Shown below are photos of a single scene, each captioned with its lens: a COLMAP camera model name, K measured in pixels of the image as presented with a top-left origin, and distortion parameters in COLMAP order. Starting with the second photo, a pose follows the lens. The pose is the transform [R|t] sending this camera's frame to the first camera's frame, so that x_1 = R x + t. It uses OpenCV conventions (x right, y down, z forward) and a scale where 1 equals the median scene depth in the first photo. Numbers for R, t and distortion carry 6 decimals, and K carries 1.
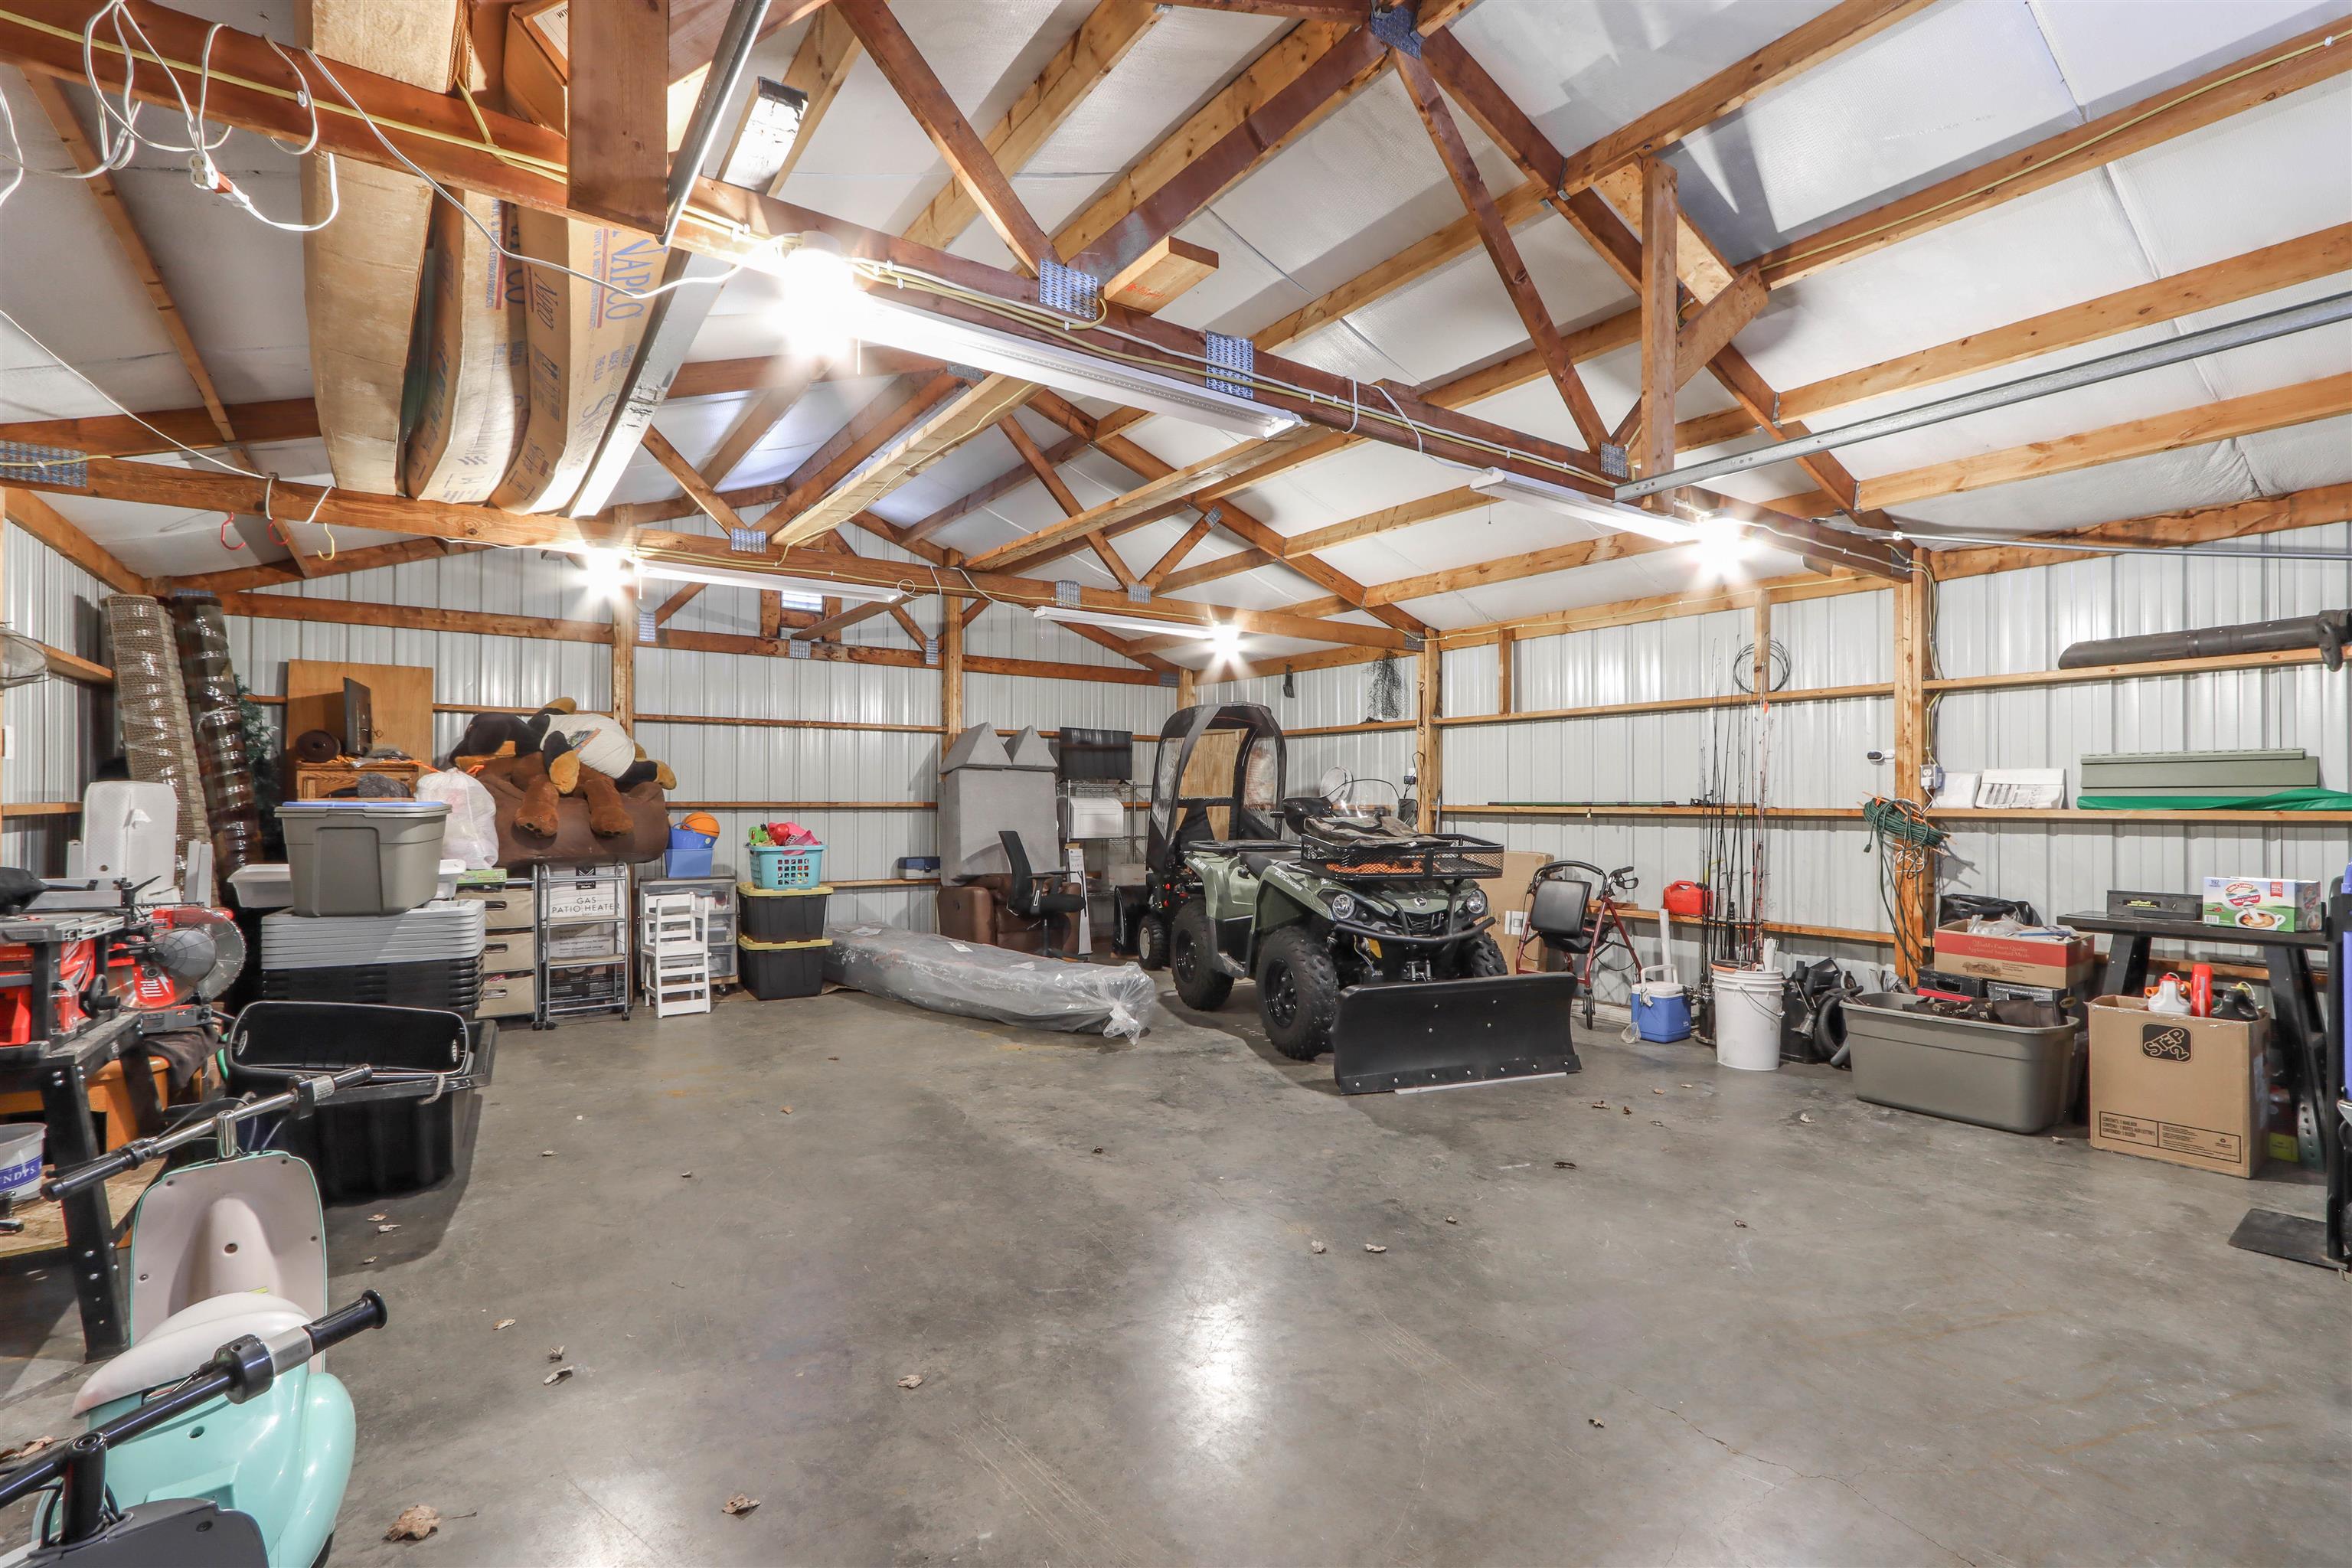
lens RADIAL K [[1080.3, 0, 1177.5], [0, 1080.3, 798.5], [0, 0, 1]] dist [-0.002438, 0.002027]
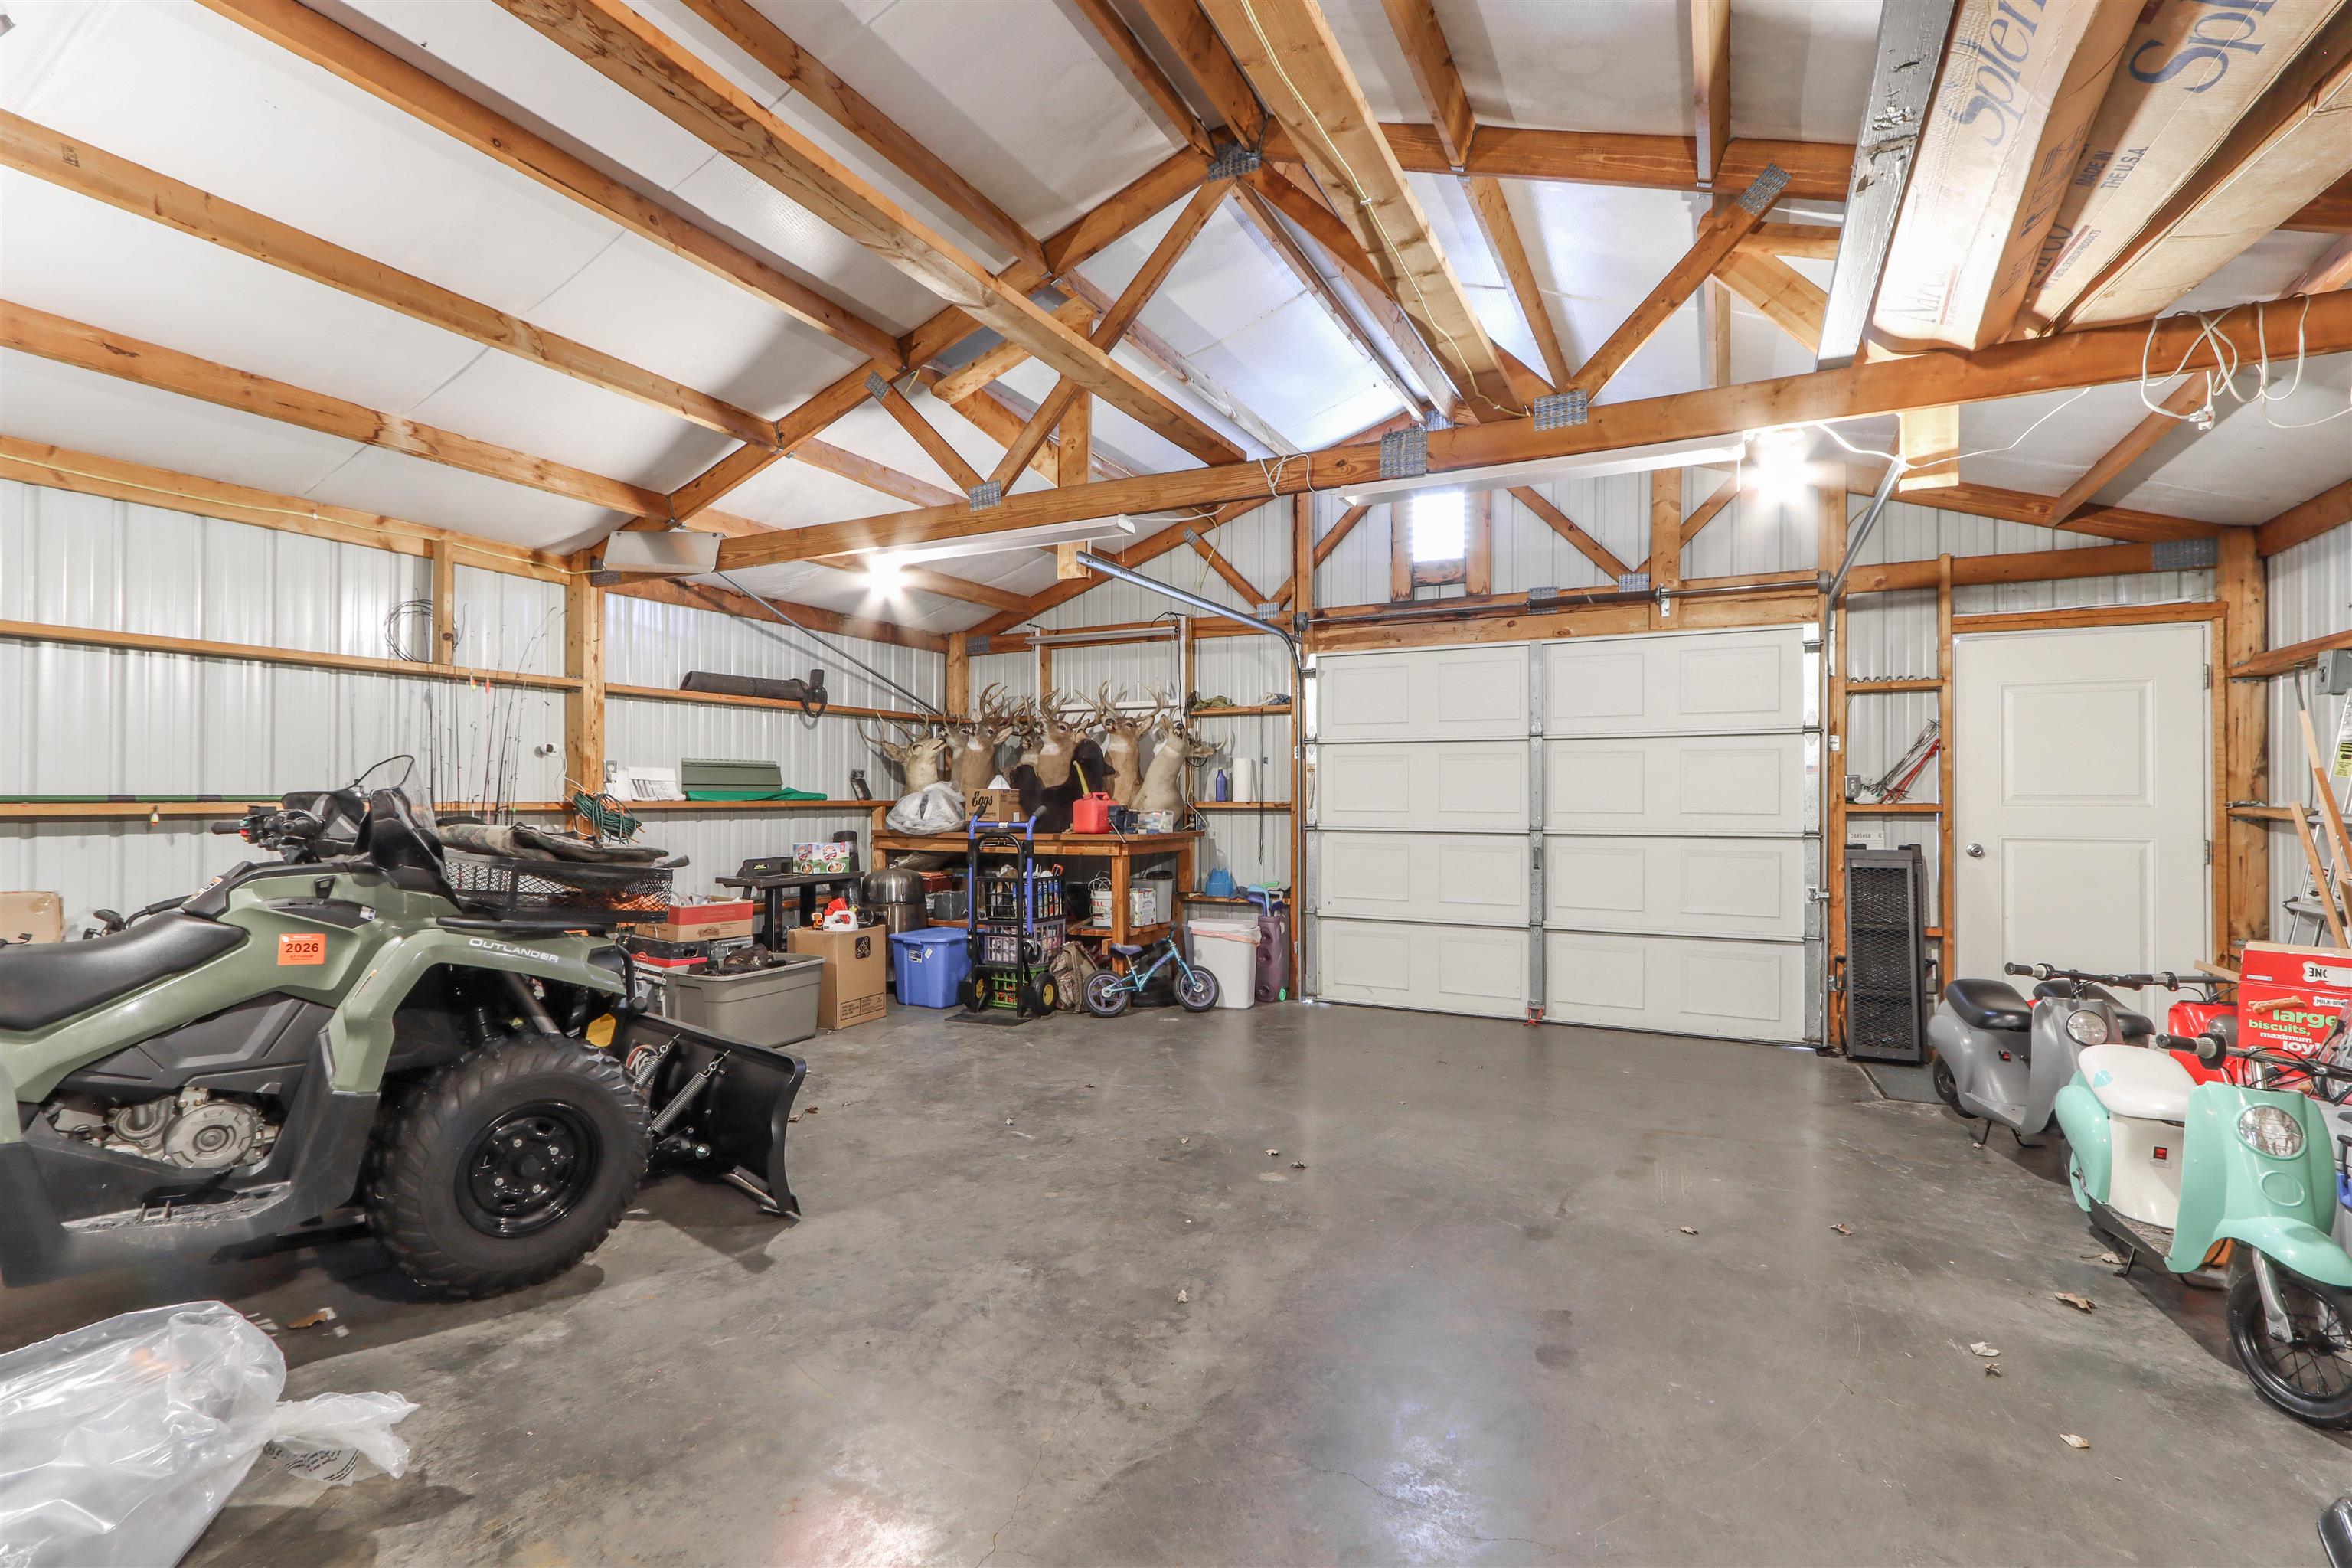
lens RADIAL K [[1080.3, 0, 1179.2], [0, 1080.3, 790.8], [0, 0, 1]] dist [-0.002438, 0.002027]
pose [[-0.476649, 0.002405, 0.879090, -0.627250], [-0.008702, 0.999934, -0.007454, 0.003704], [-0.879050, -0.011203, -0.476597, 1.221760]]
